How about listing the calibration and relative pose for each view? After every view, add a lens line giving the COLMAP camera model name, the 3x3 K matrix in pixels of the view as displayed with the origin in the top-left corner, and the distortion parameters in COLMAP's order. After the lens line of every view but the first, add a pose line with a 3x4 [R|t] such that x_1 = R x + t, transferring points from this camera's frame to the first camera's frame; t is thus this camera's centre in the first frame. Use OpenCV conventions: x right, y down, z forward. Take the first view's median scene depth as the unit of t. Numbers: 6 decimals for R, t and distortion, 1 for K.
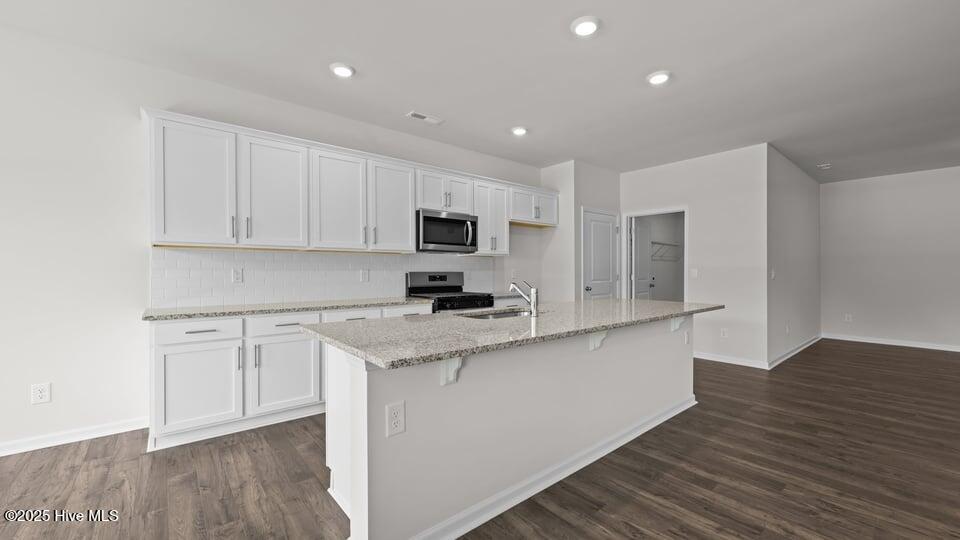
lens RADIAL K [[381.1, 0, 475.3], [0, 381.1, 270.7], [0, 0, 1]] dist [0.000066, 0.000222]
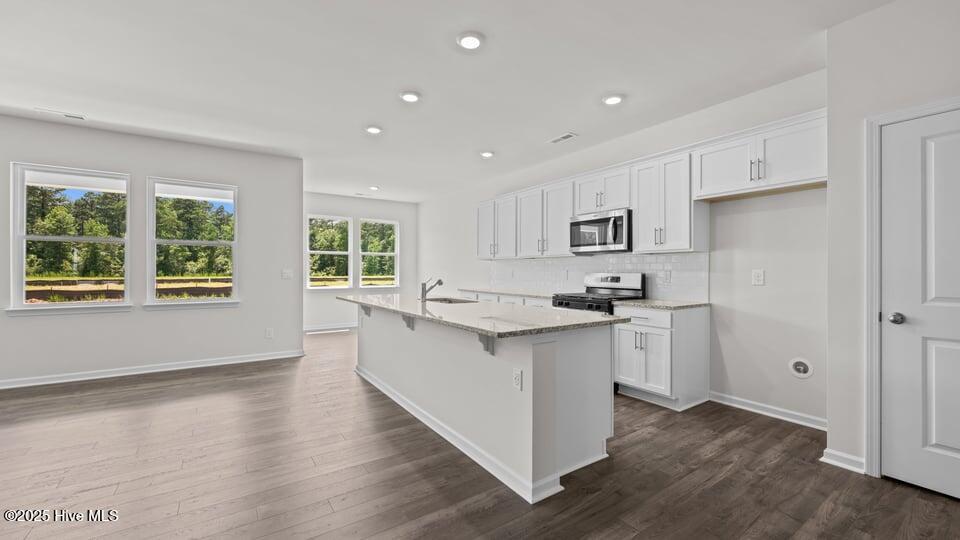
lens RADIAL K [[384.5, 0, 481.4], [0, 384.5, 269.9], [0, 0, 1]] dist [-0.001592, 0.000015]
pose [[-0.099277, -0.006890, -0.995036, 1.059332], [0.000875, 0.999975, -0.007012, 0.001203], [0.995059, -0.001566, -0.099269, 0.892291]]
